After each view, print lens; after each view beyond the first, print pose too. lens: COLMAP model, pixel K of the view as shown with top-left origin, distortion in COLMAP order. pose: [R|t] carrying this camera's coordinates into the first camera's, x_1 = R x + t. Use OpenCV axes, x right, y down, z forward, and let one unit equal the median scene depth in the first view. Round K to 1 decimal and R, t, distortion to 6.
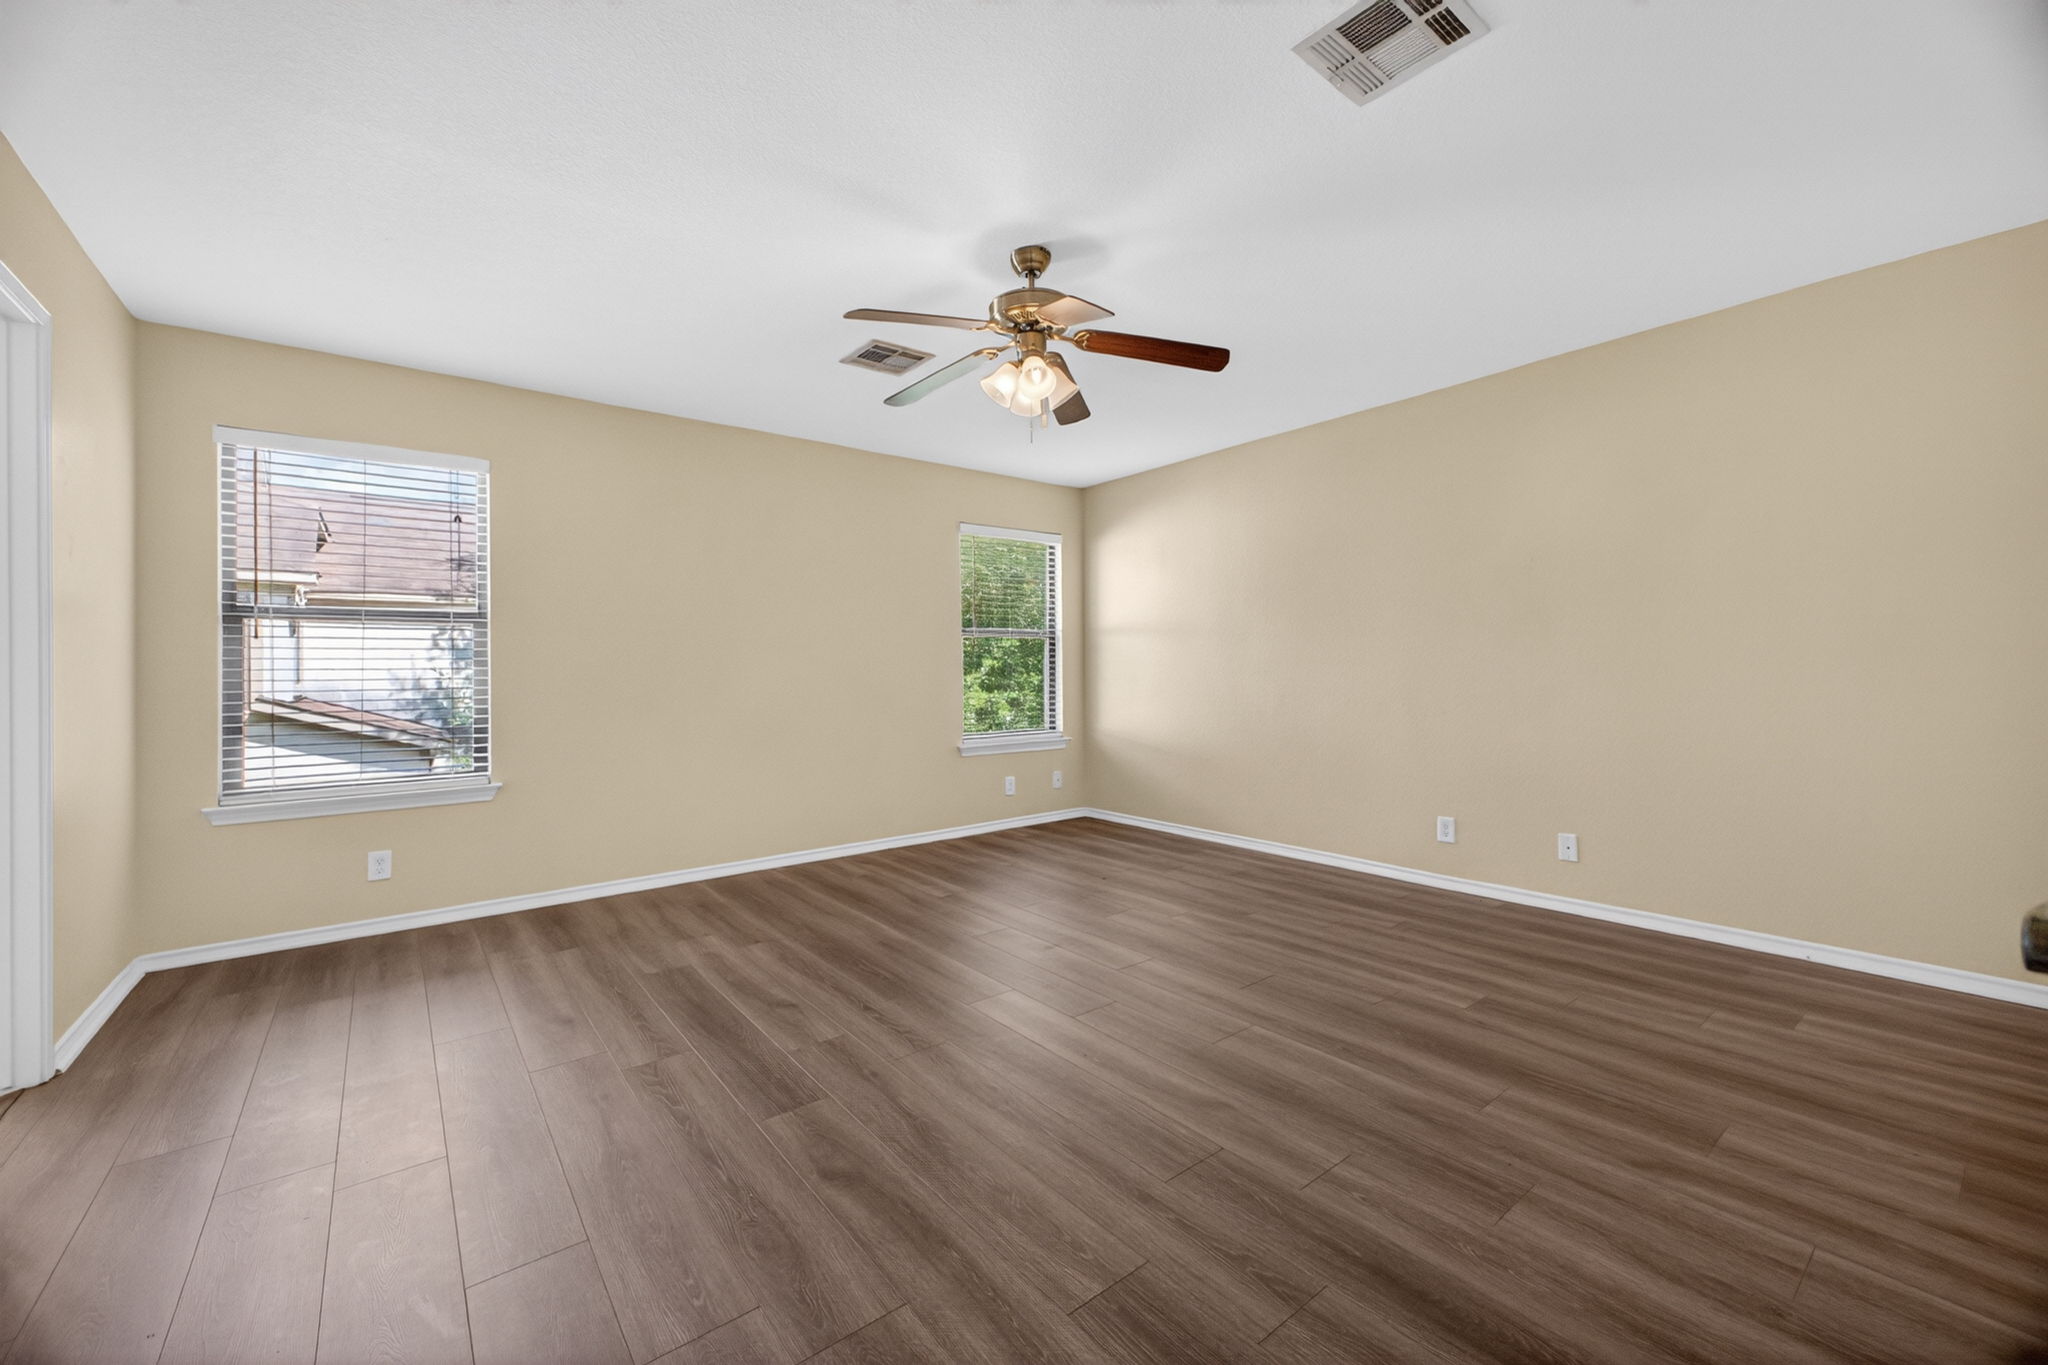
lens RADIAL K [[812.5, 0, 1014.8], [0, 812.5, 675.4], [0, 0, 1]] dist [0.022109, -0.000136]
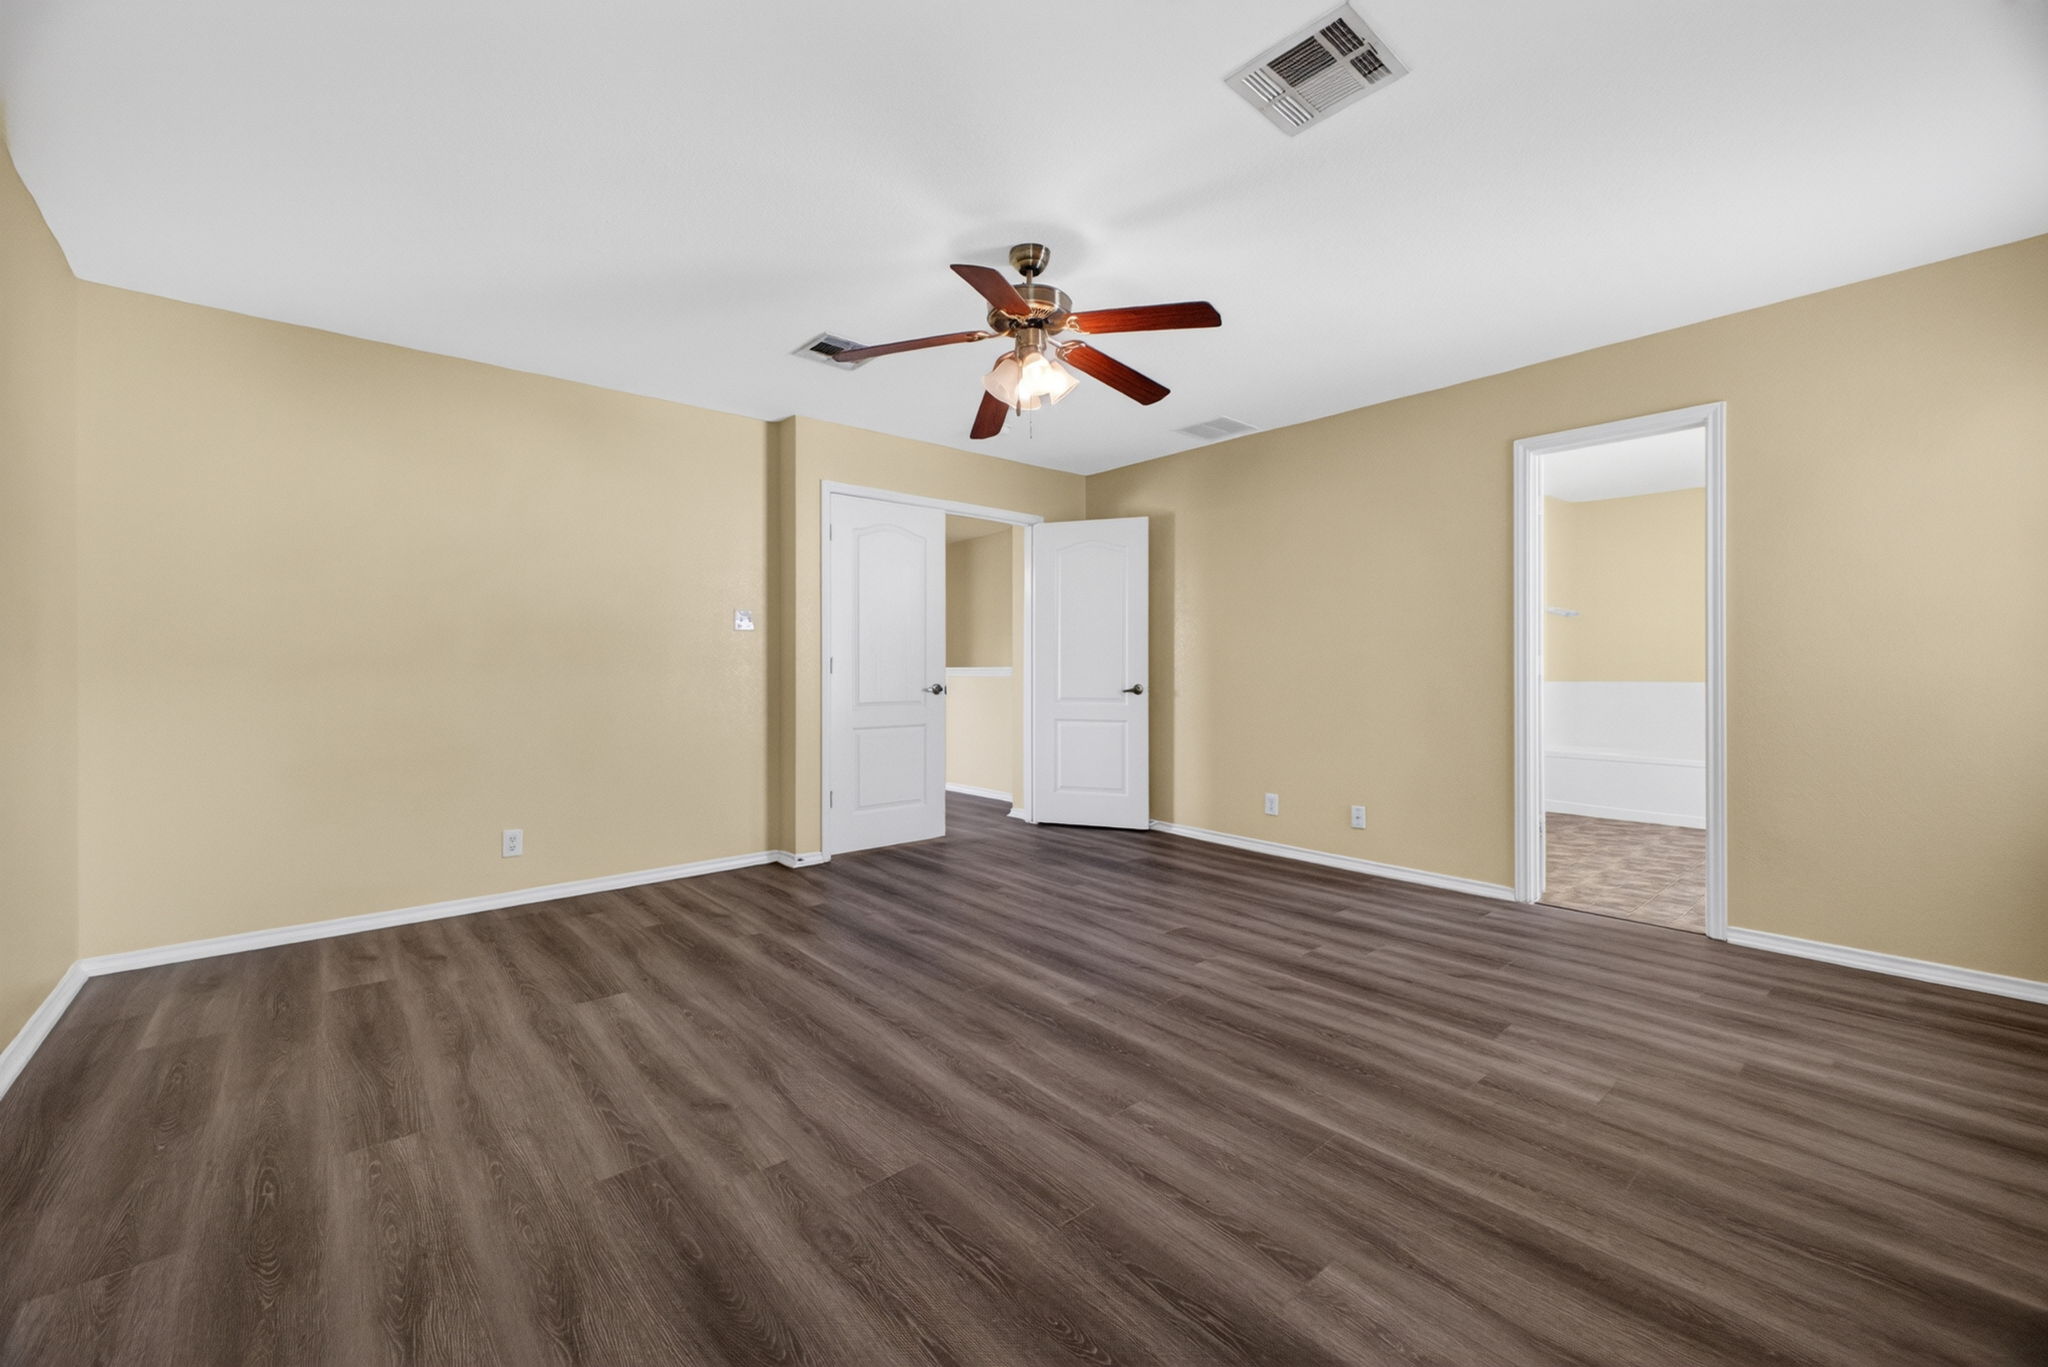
lens RADIAL K [[812.5, 0, 1014.8], [0, 812.5, 676.4], [0, 0, 1]] dist [0.022109, -0.000136]
pose [[-0.998477, 0.016056, -0.052776, 0.109100], [0.015243, 0.999759, 0.015771, -0.007708], [0.053016, 0.014942, -0.998482, 2.213478]]
